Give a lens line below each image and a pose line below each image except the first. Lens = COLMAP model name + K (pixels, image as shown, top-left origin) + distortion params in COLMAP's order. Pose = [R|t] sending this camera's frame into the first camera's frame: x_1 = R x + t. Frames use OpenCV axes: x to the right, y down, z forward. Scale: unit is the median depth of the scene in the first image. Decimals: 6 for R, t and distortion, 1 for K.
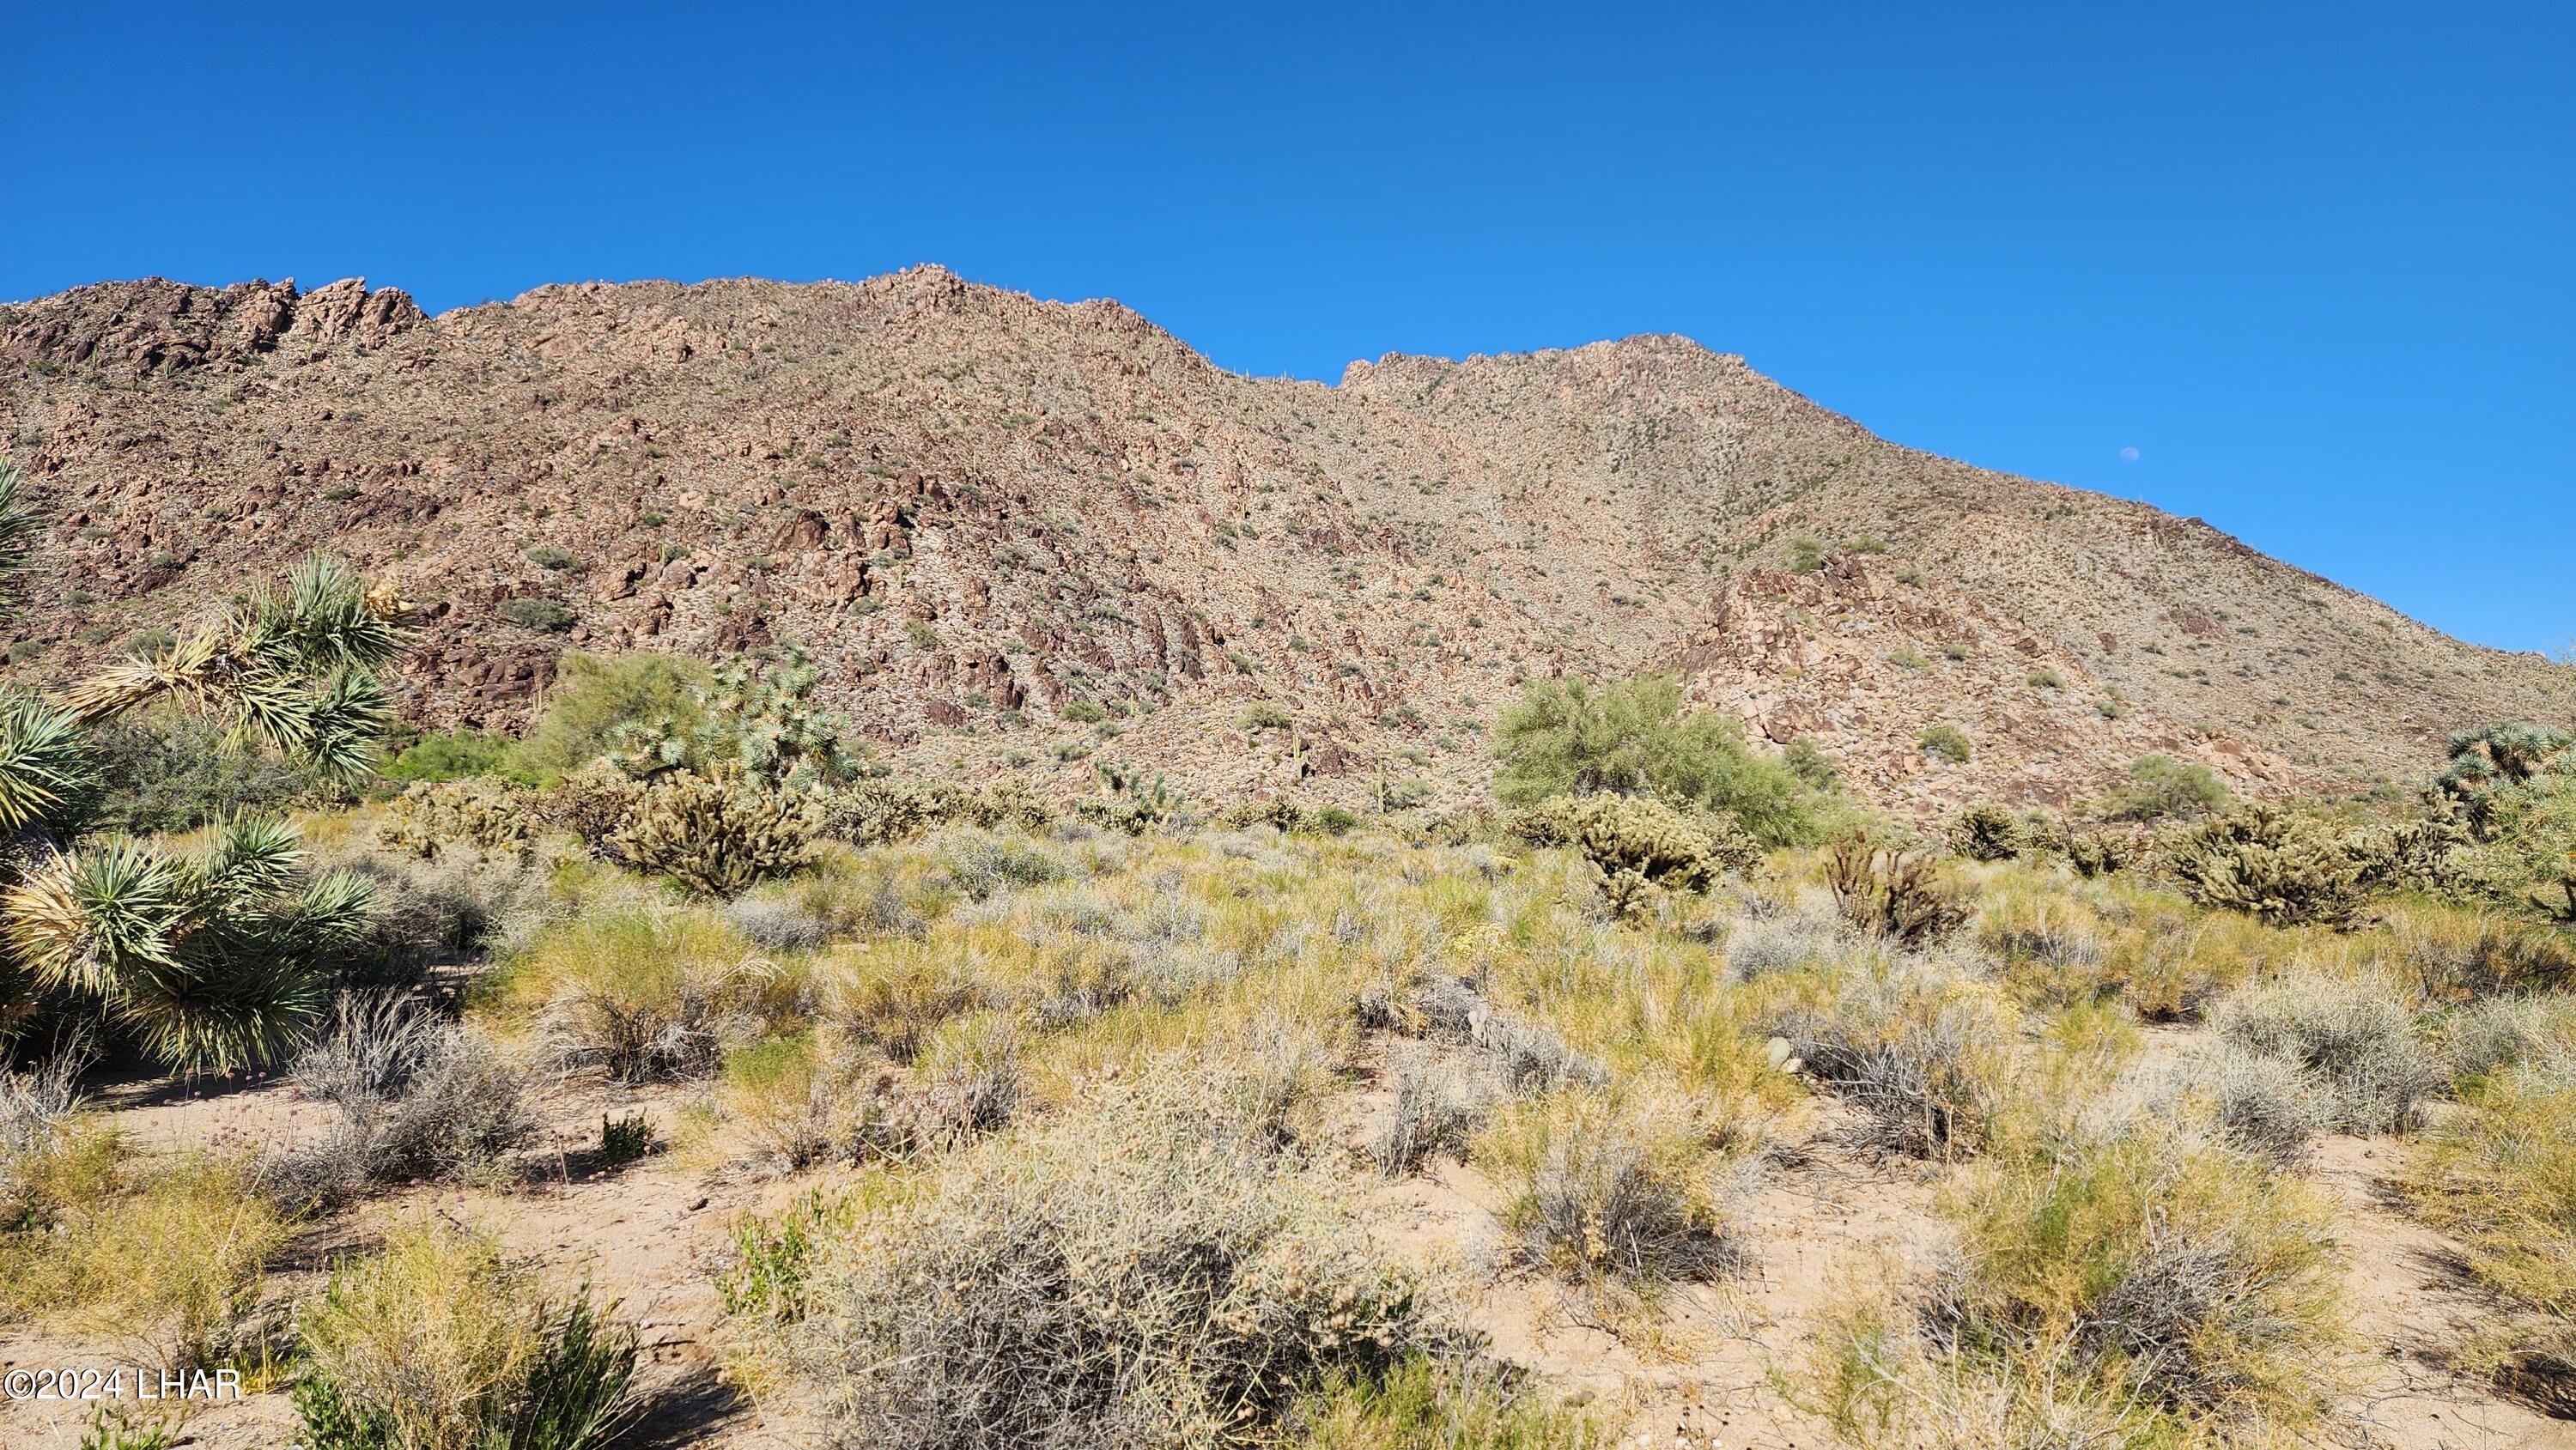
lens RADIAL K [[1713.6, 0, 1284.2], [0, 1713.6, 749.6], [0, 0, 1]] dist [0.050389, -0.044104]
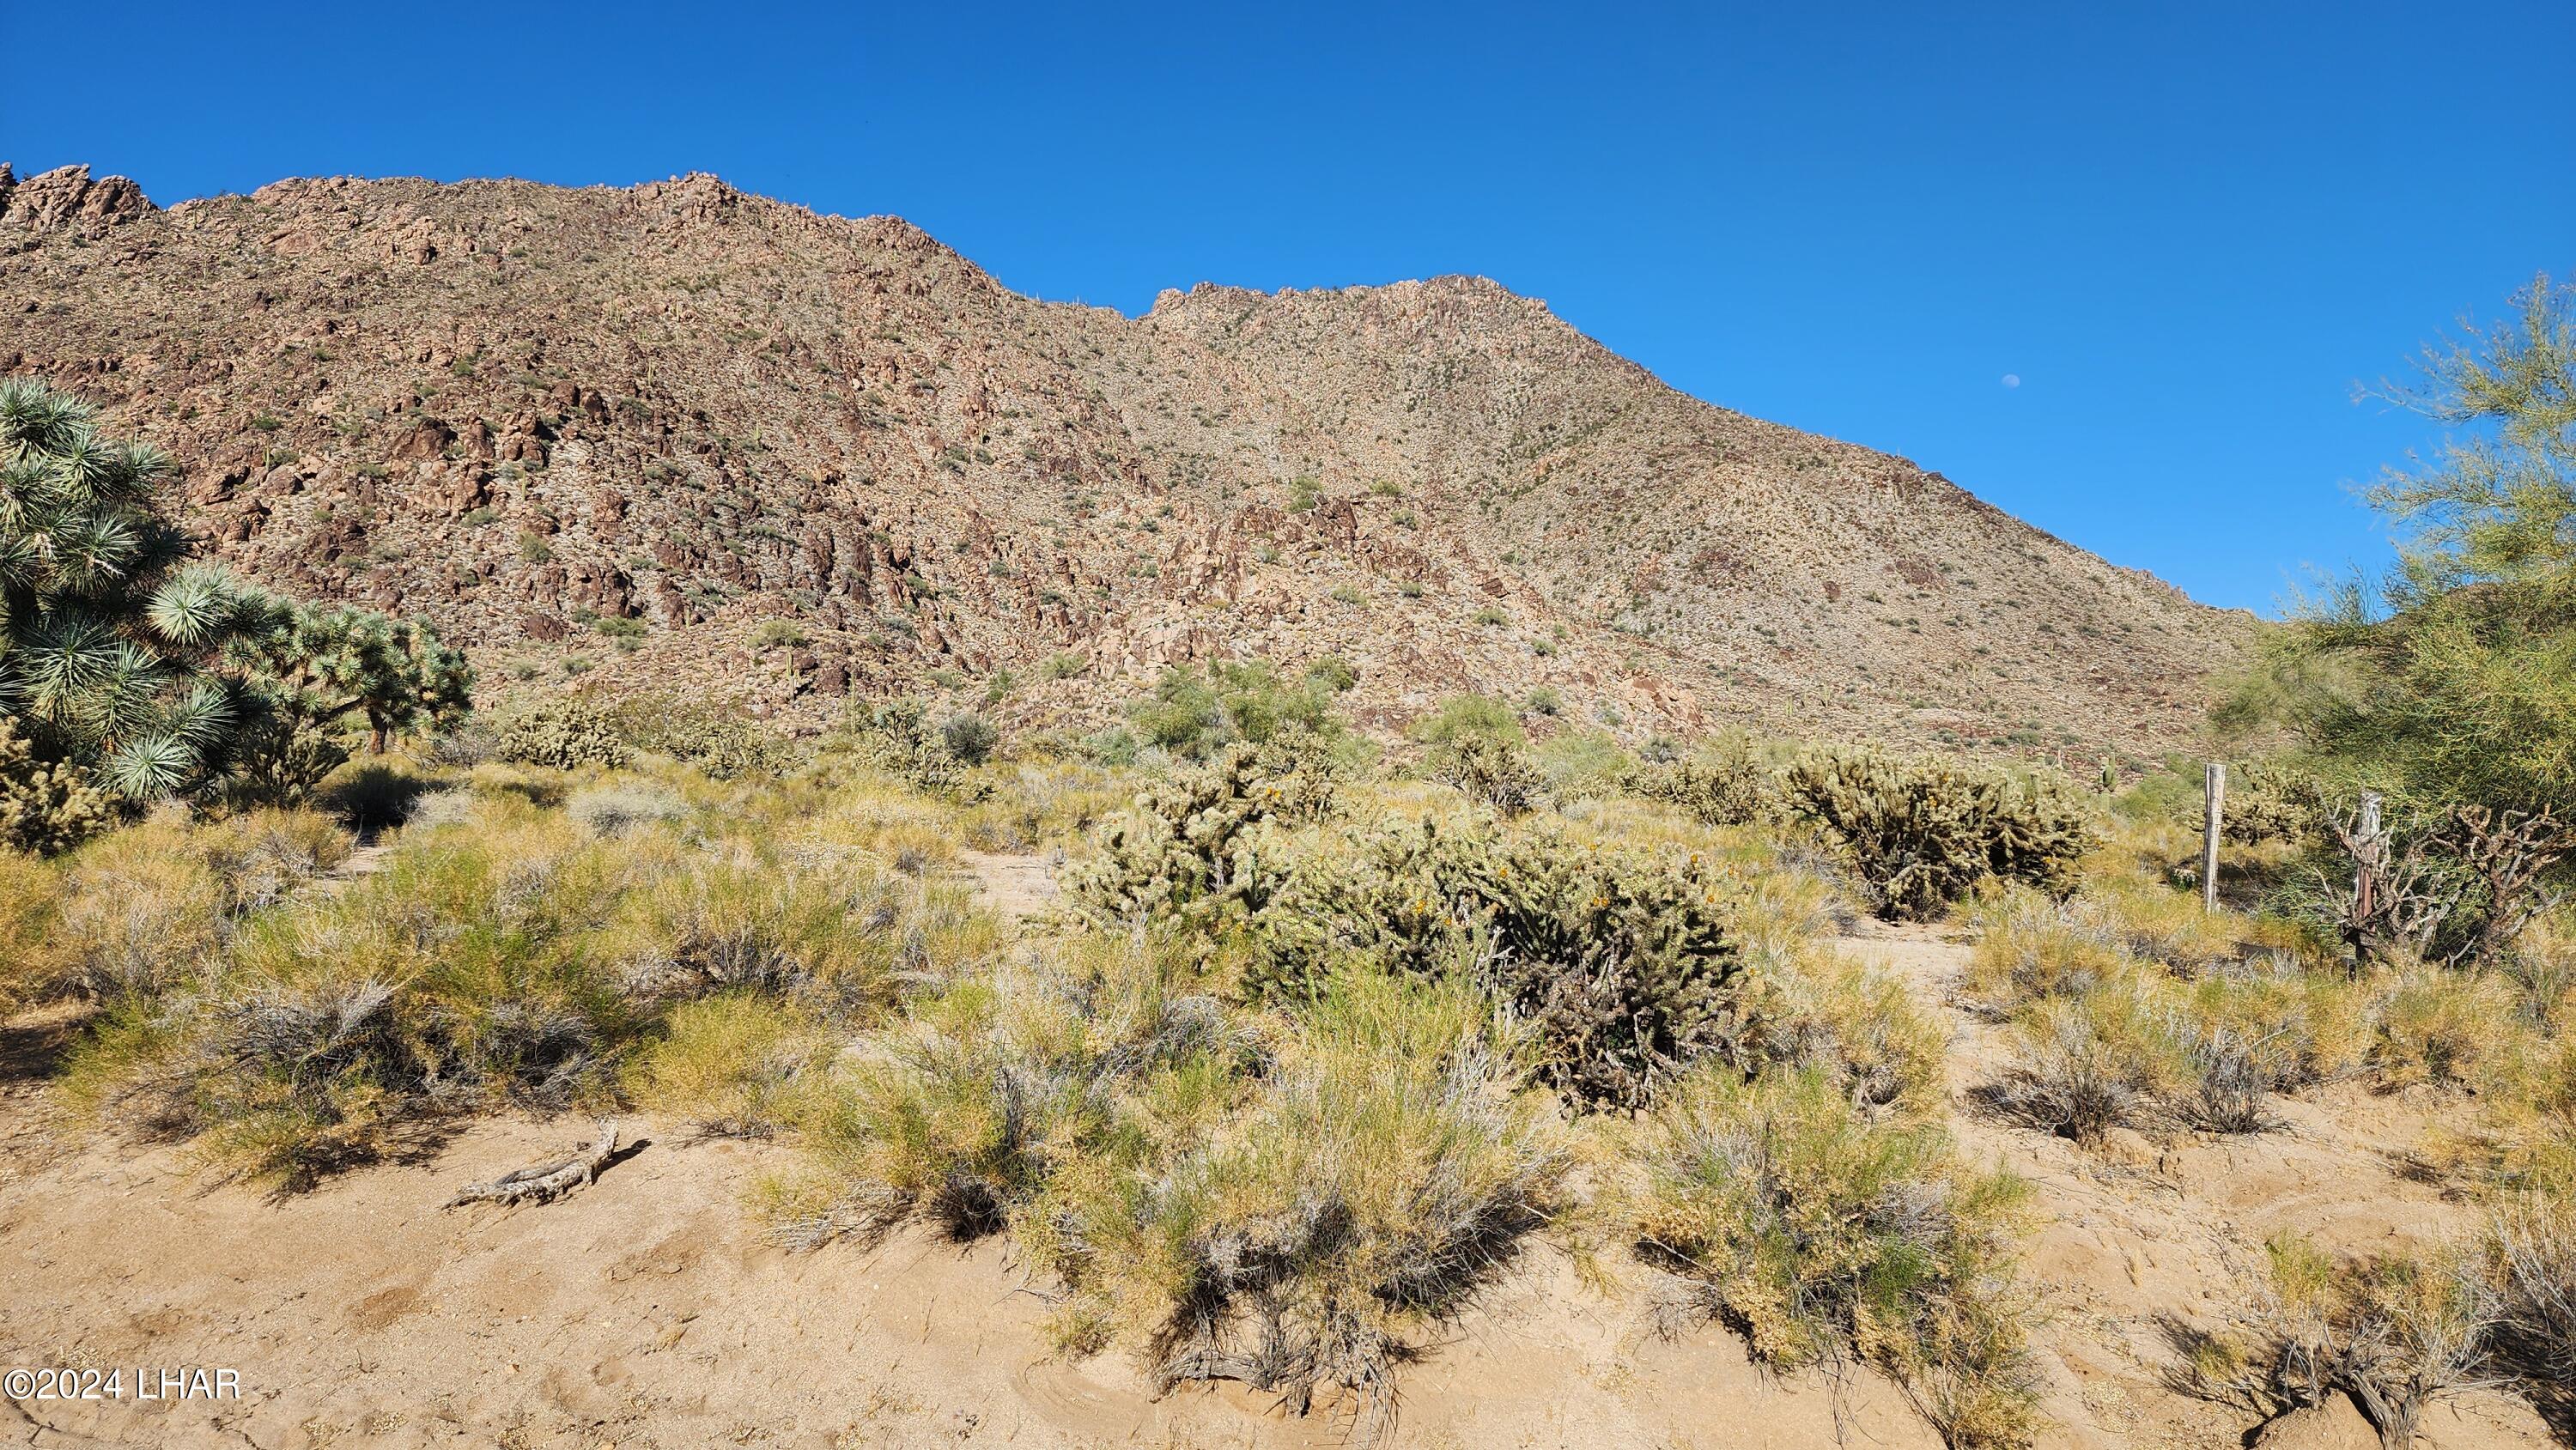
lens RADIAL K [[1713.6, 0, 1430.1], [0, 1713.6, 764.1], [0, 0, 1]] dist [0.050389, -0.044104]
pose [[0.997746, 0.018359, 0.064536, 0.164545], [-0.021277, 0.998769, 0.044817, 0.001396], [-0.063634, -0.046089, 0.996908, -0.025701]]
